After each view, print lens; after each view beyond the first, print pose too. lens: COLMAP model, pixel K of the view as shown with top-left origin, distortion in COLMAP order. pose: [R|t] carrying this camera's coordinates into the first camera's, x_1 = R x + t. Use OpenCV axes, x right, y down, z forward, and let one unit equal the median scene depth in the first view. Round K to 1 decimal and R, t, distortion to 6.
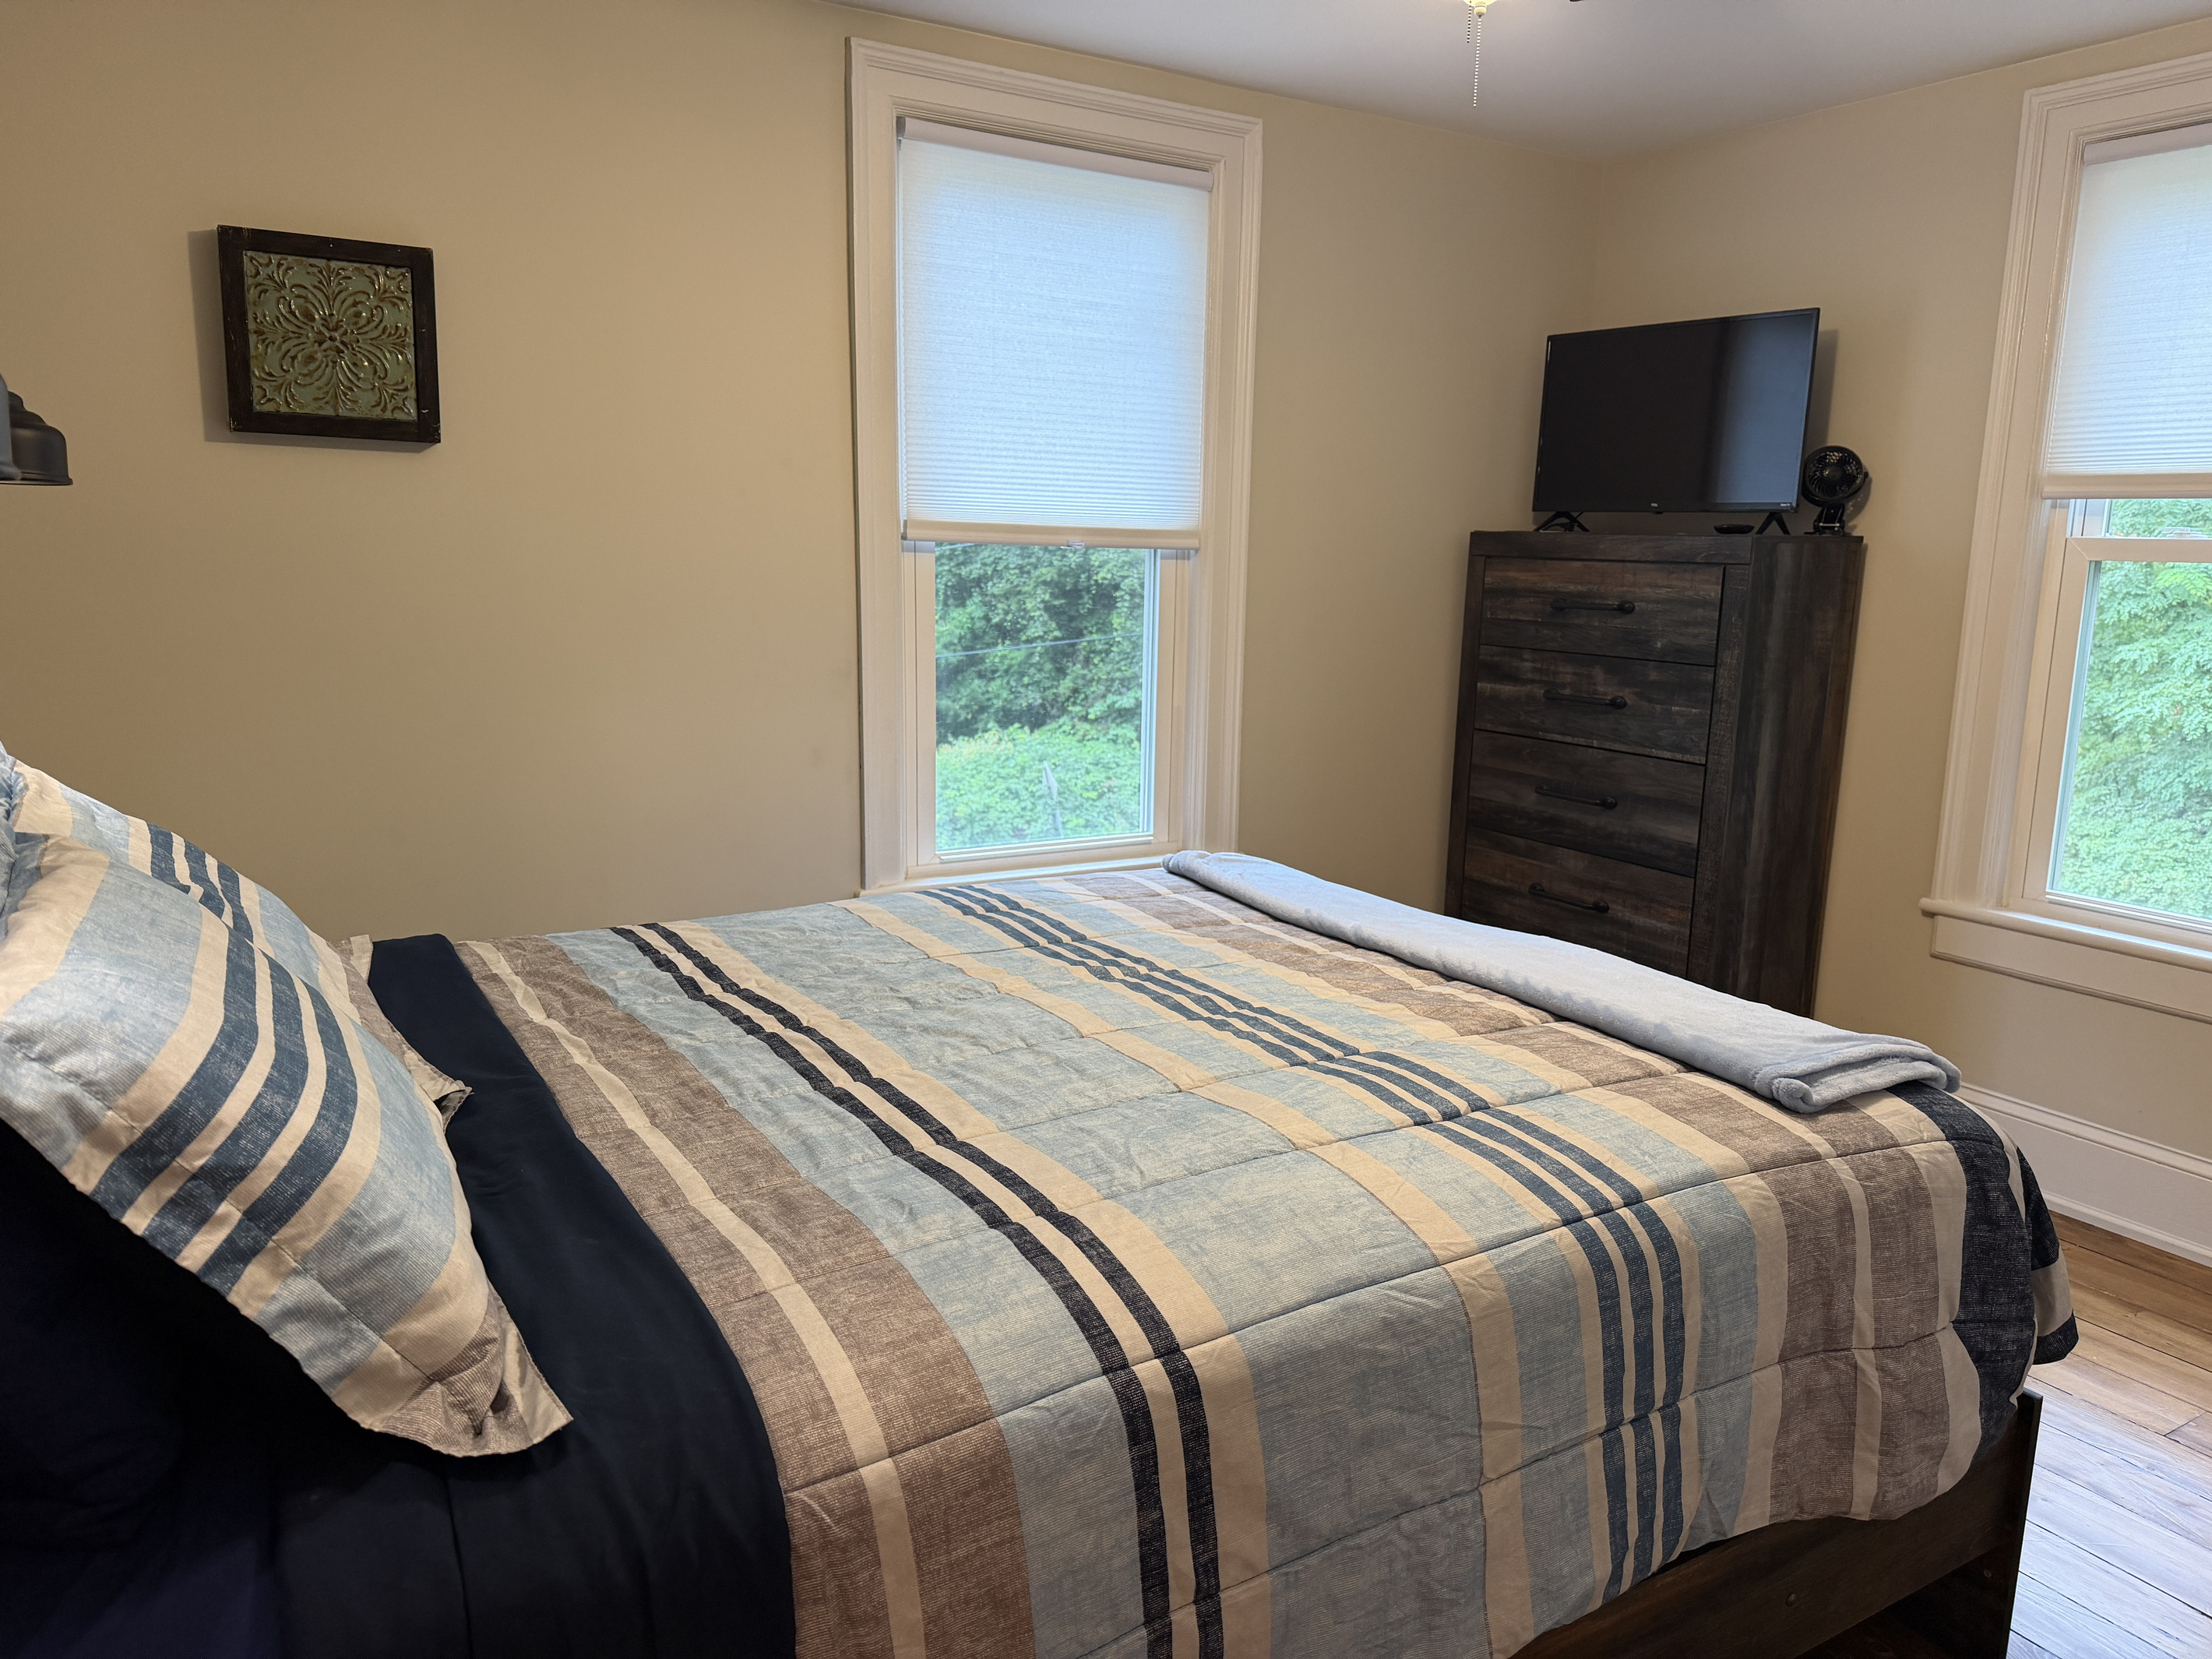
lens RADIAL K [[1546.3, 0, 1111.2], [0, 1546.3, 819.8], [0, 0, 1]] dist [0.076457, -0.104940]
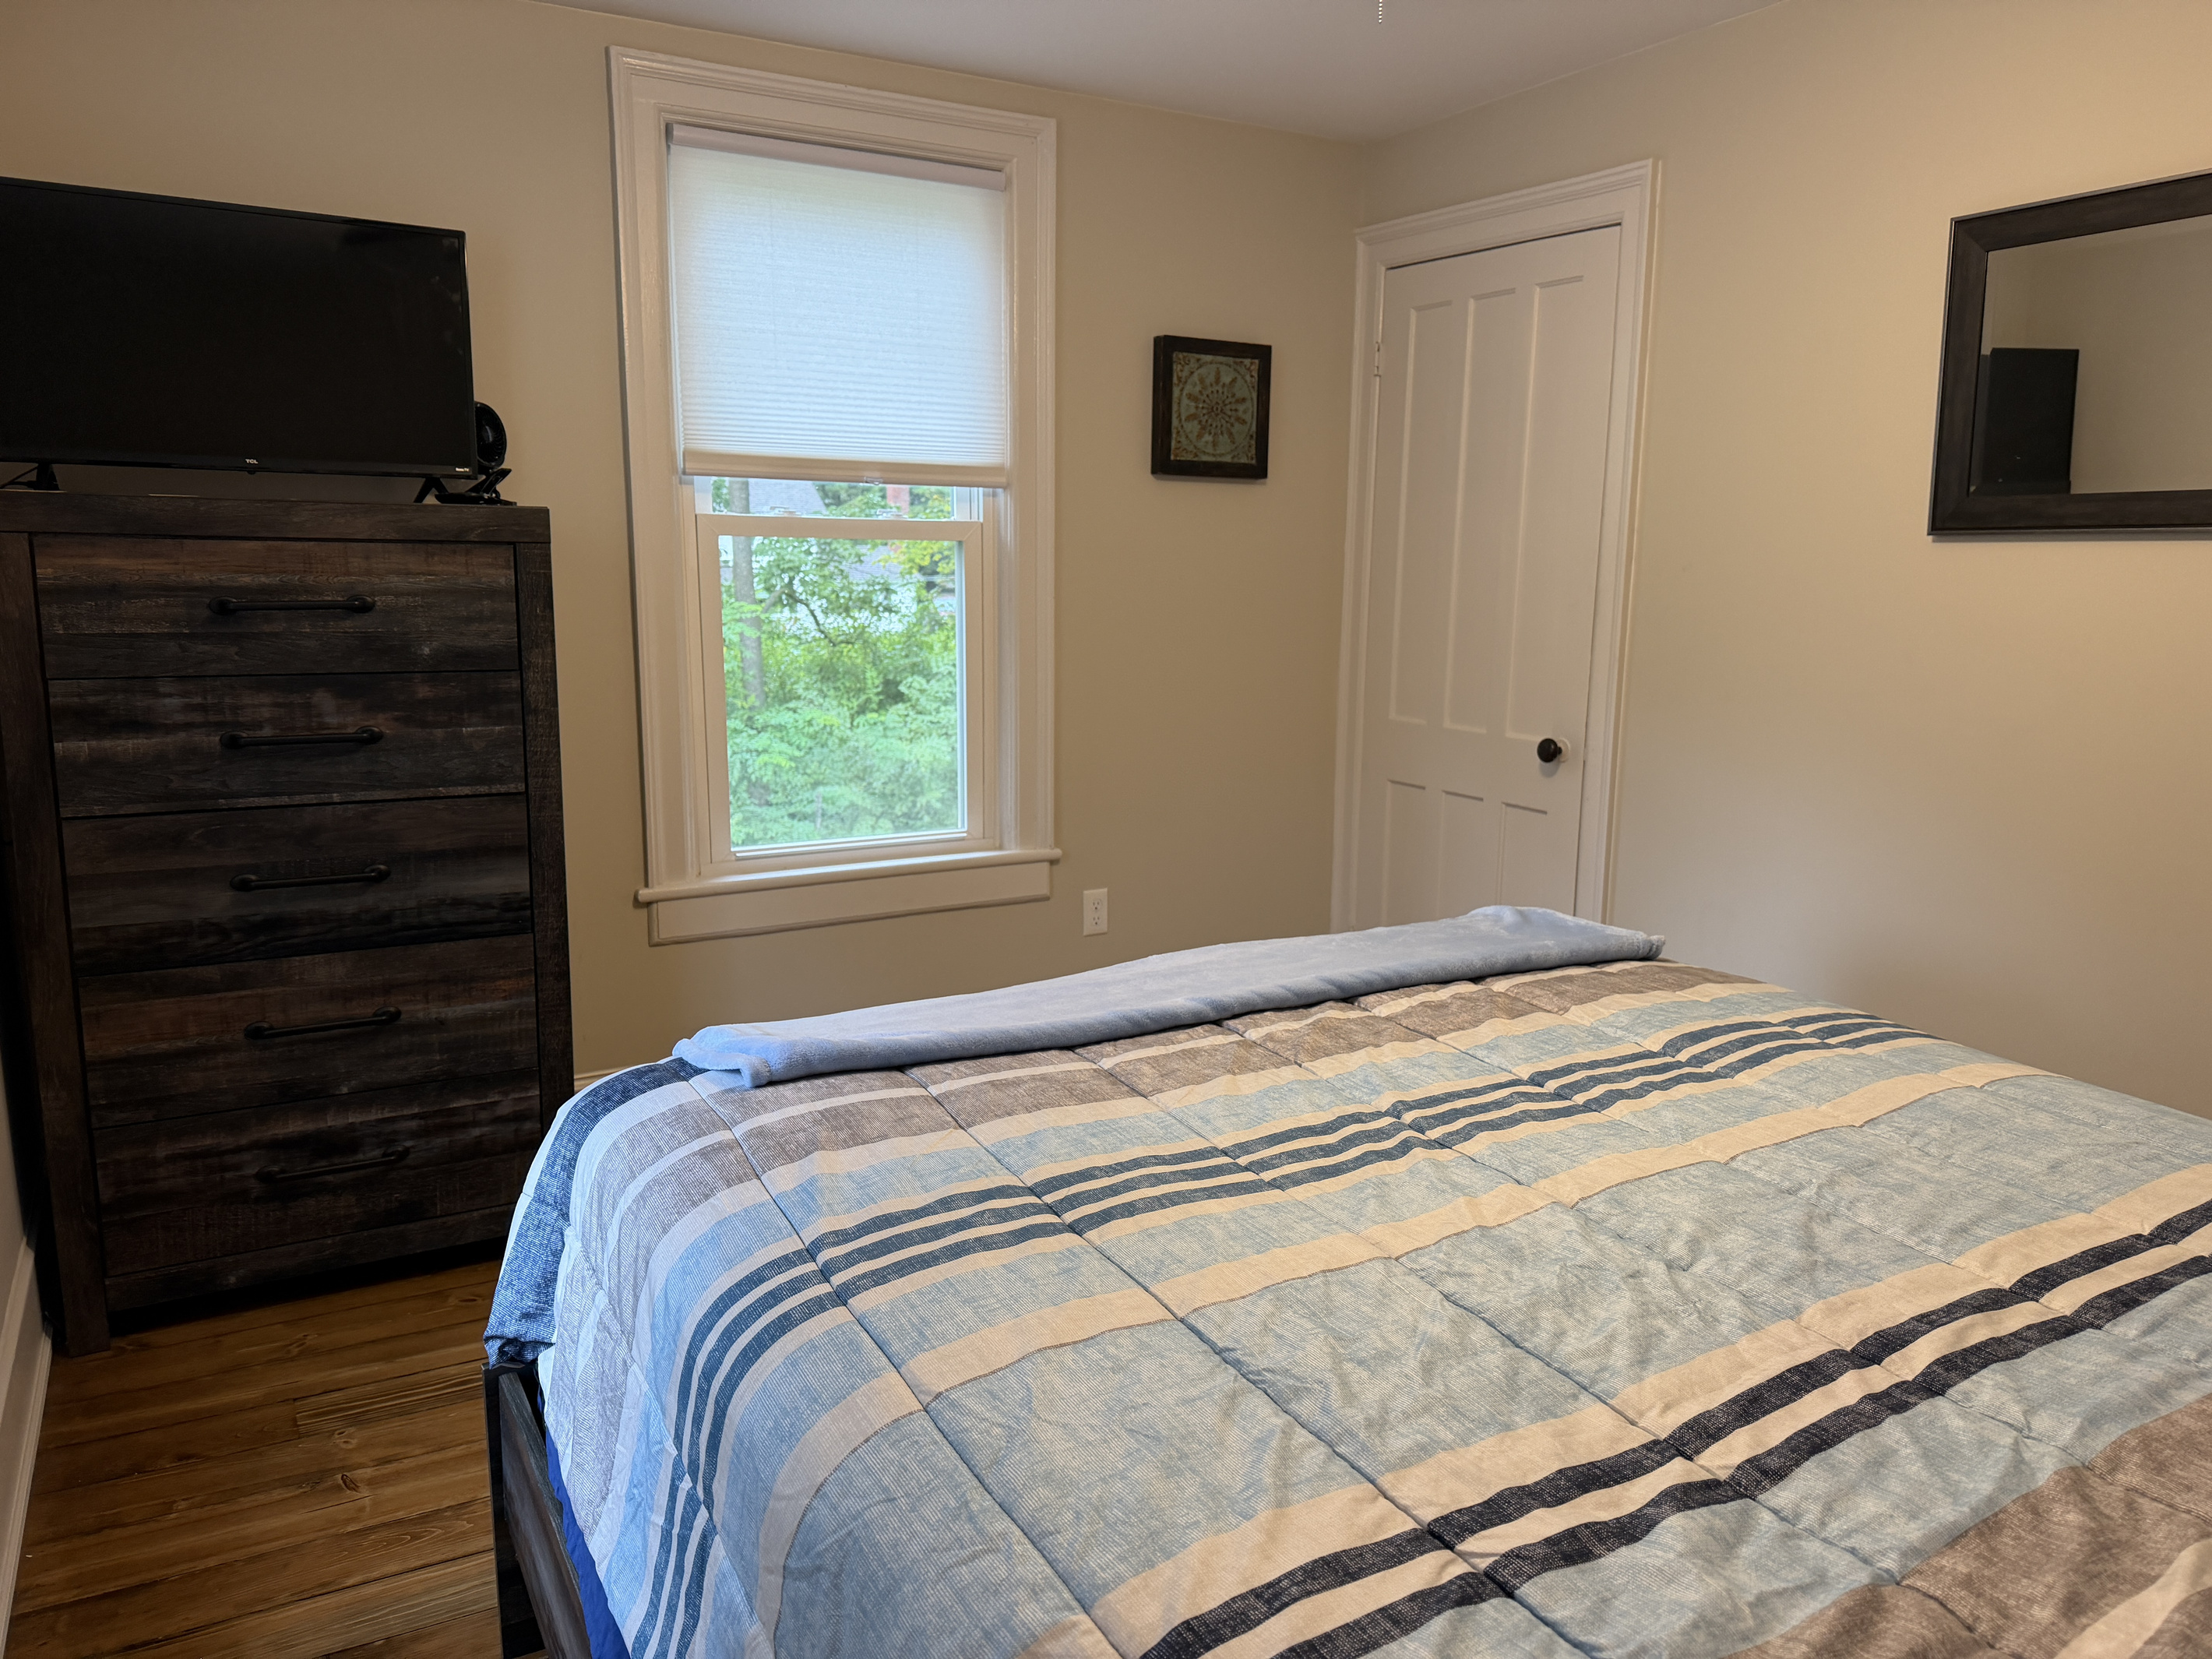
lens RADIAL K [[1546.3, 0, 1111.2], [0, 1546.3, 819.8], [0, 0, 1]] dist [0.076457, -0.104940]
pose [[0.038051, -0.187198, 0.981585, -0.400732], [0.169476, 0.969275, 0.178281, -0.113207], [-0.984799, 0.159571, 0.068607, 0.643605]]
